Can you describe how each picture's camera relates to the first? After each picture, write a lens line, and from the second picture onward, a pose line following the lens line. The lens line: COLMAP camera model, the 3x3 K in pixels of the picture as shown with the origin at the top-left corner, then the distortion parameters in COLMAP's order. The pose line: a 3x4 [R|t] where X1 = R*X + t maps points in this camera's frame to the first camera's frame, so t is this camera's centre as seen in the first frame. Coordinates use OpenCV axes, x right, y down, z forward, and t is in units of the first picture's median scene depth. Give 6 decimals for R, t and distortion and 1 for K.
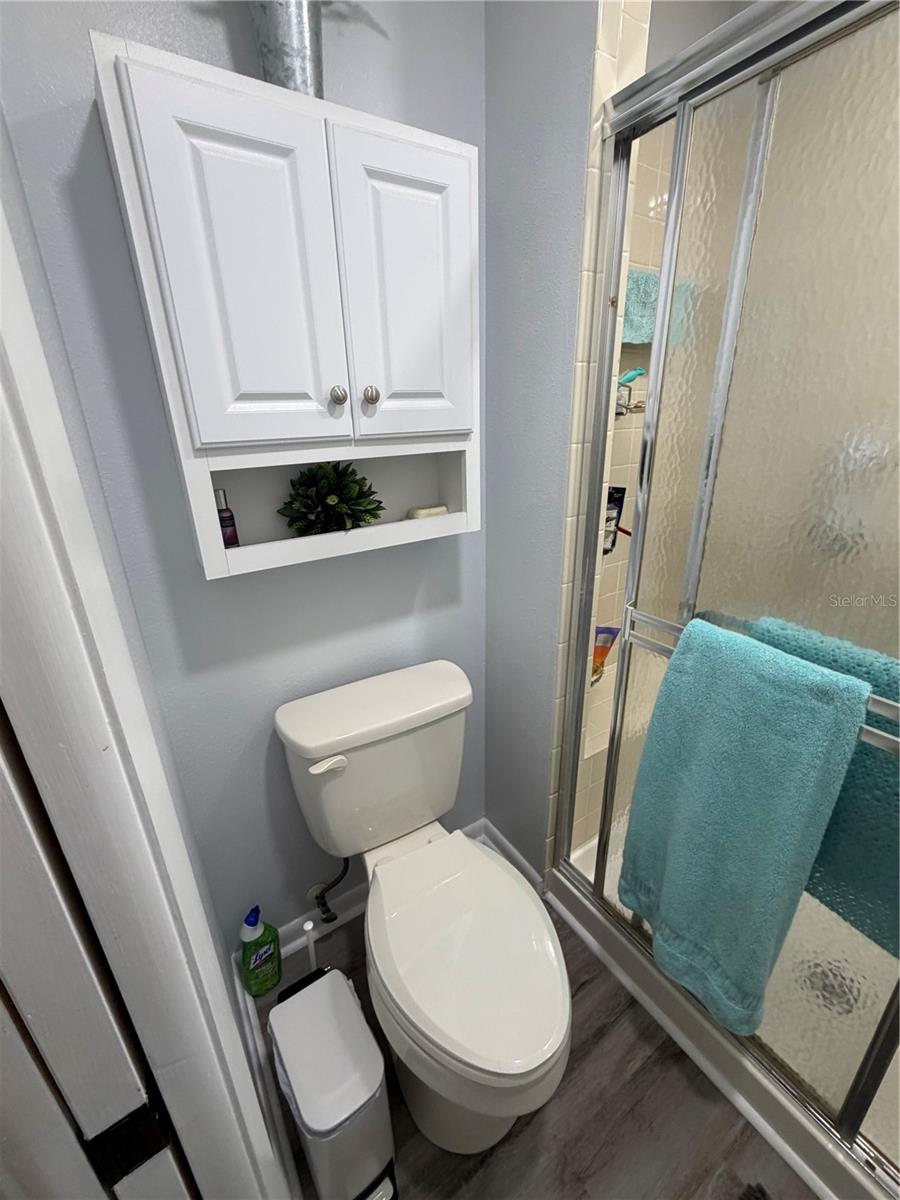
lens RADIAL K [[477.7, 0, 459.5], [0, 477.7, 595.1], [0, 0, 1]] dist [-0.000441, 0.000063]
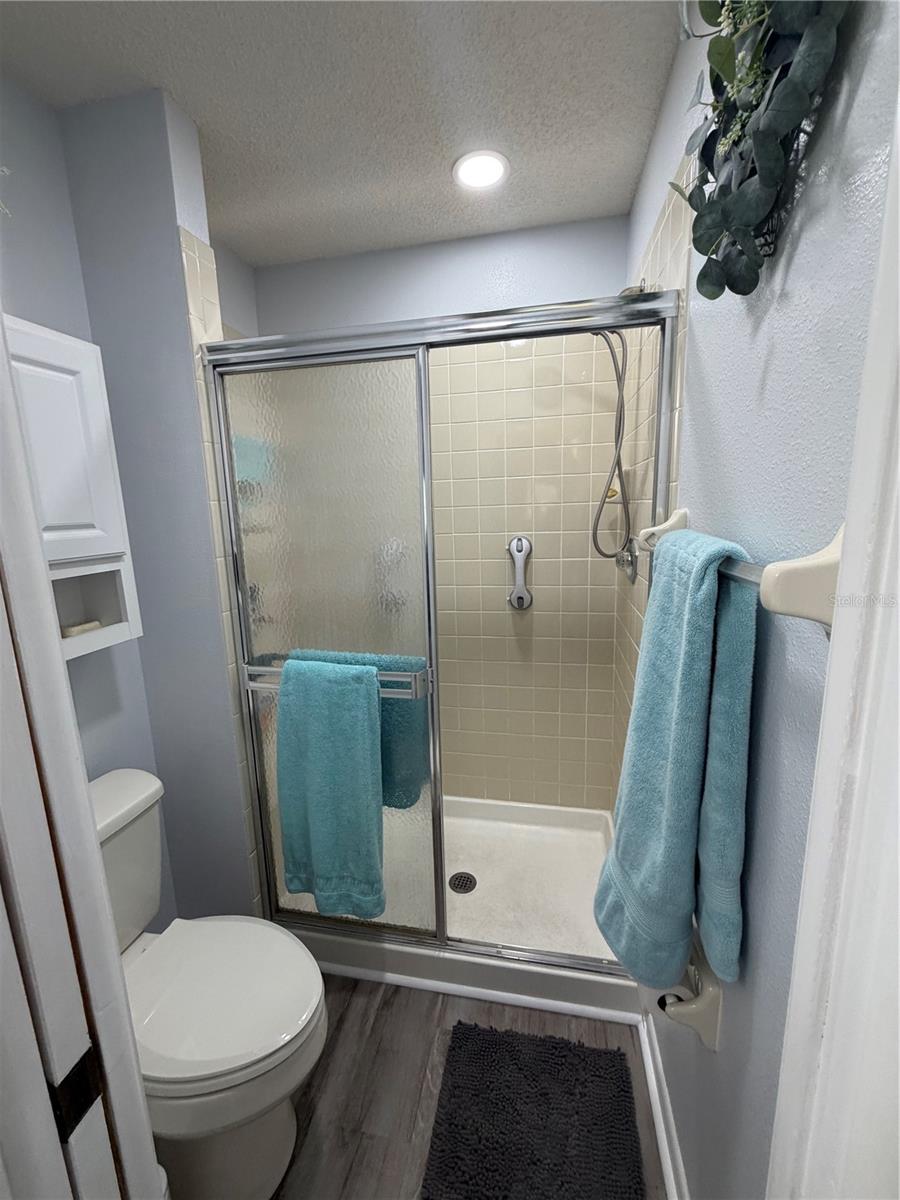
lens RADIAL K [[477.7, 0, 451.0], [0, 477.7, 595.9], [0, 0, 1]] dist [-0.000441, 0.000063]
pose [[0.702276, -0.125965, 0.700672, -0.257061], [0.258695, 0.962094, -0.086325, 0.068447], [-0.663238, 0.241884, 0.708242, -0.353160]]
